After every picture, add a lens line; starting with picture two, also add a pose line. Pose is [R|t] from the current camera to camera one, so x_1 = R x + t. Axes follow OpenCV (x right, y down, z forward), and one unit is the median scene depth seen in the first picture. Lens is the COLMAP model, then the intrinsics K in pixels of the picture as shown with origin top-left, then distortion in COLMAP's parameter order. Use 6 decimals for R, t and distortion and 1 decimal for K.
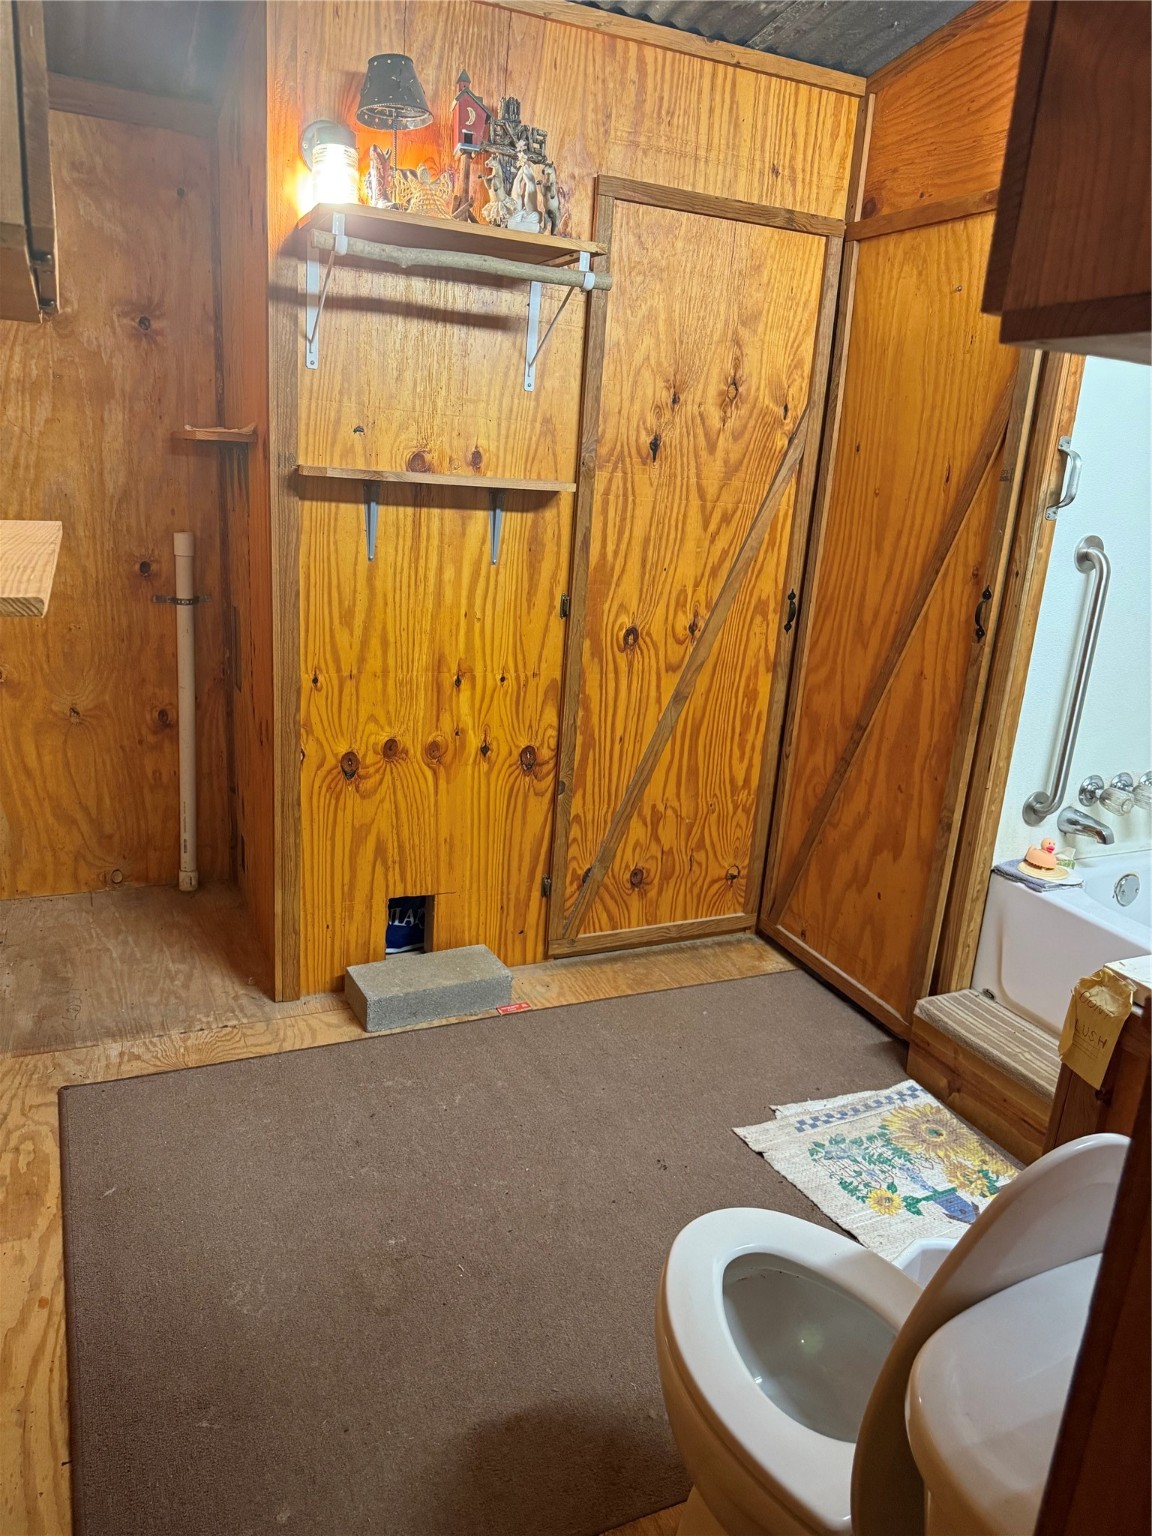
lens RADIAL K [[1090.7, 0, 572.9], [0, 1090.7, 768.2], [0, 0, 1]] dist [0.004026, -0.000117]
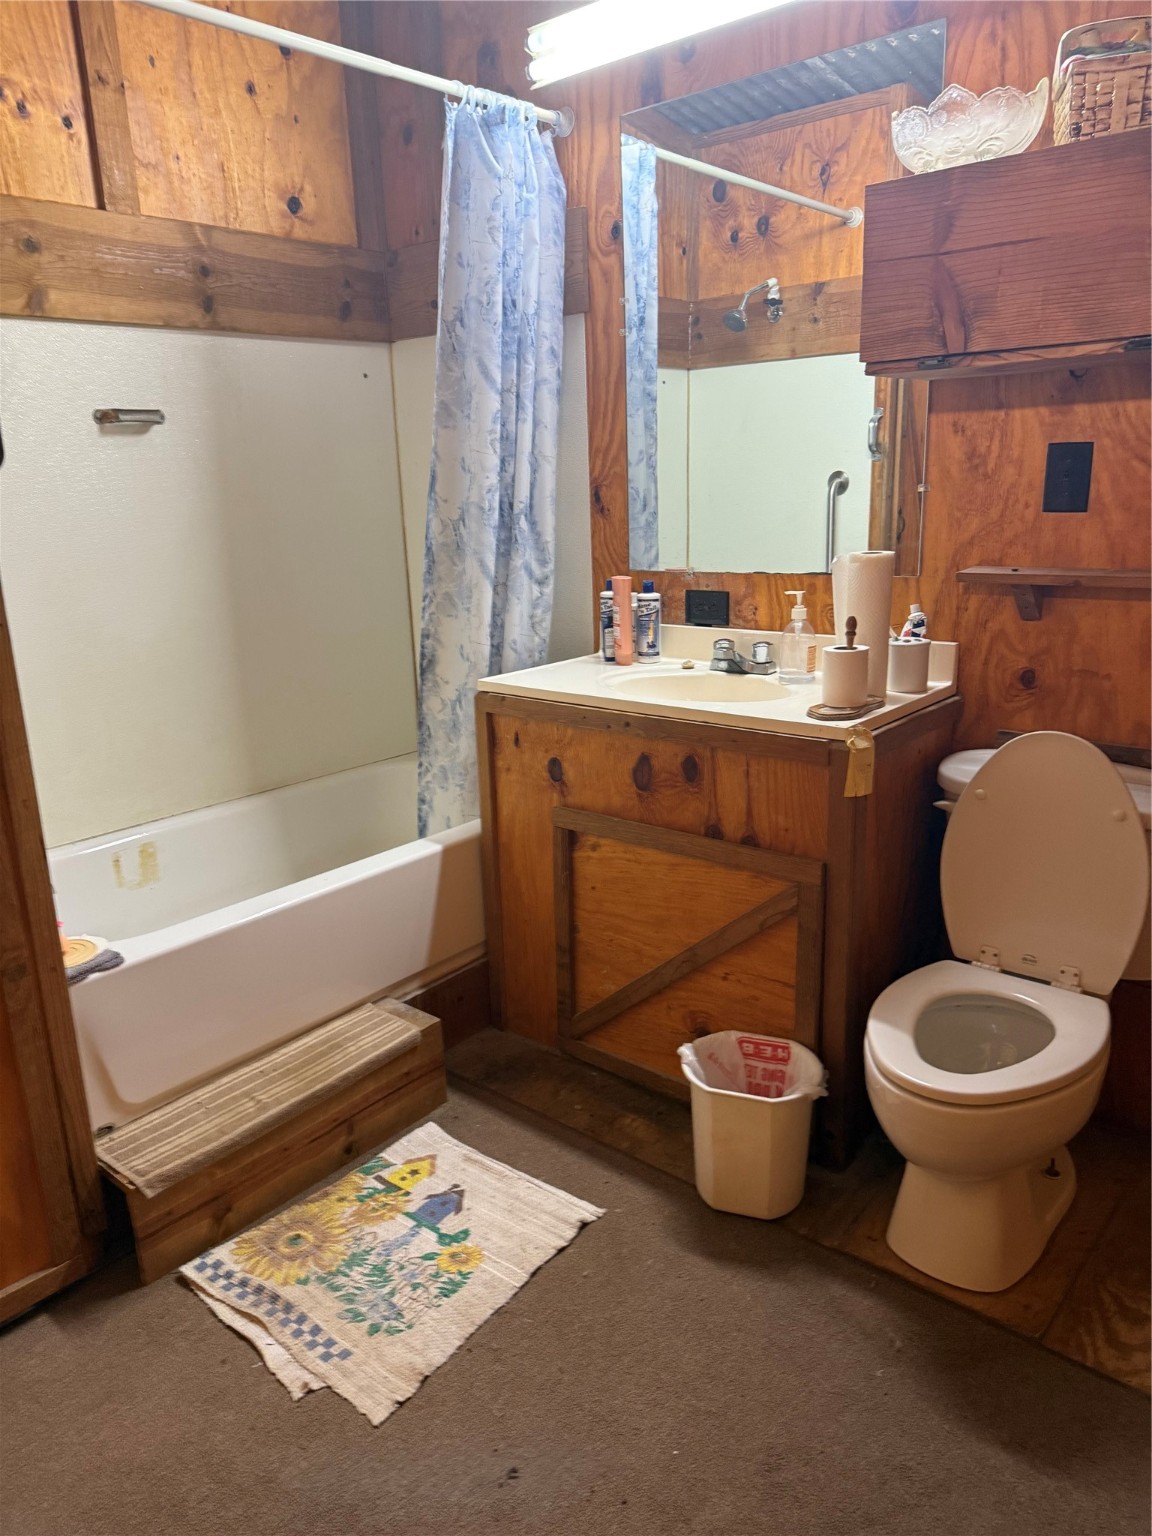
lens RADIAL K [[1090.7, 0, 573.2], [0, 1090.7, 769.3], [0, 0, 1]] dist [0.004026, -0.000117]
pose [[-0.422421, -0.289279, 0.858998, -0.363576], [0.252242, 0.872749, 0.417952, -0.268412], [-0.870594, 0.393227, -0.295700, 0.943745]]
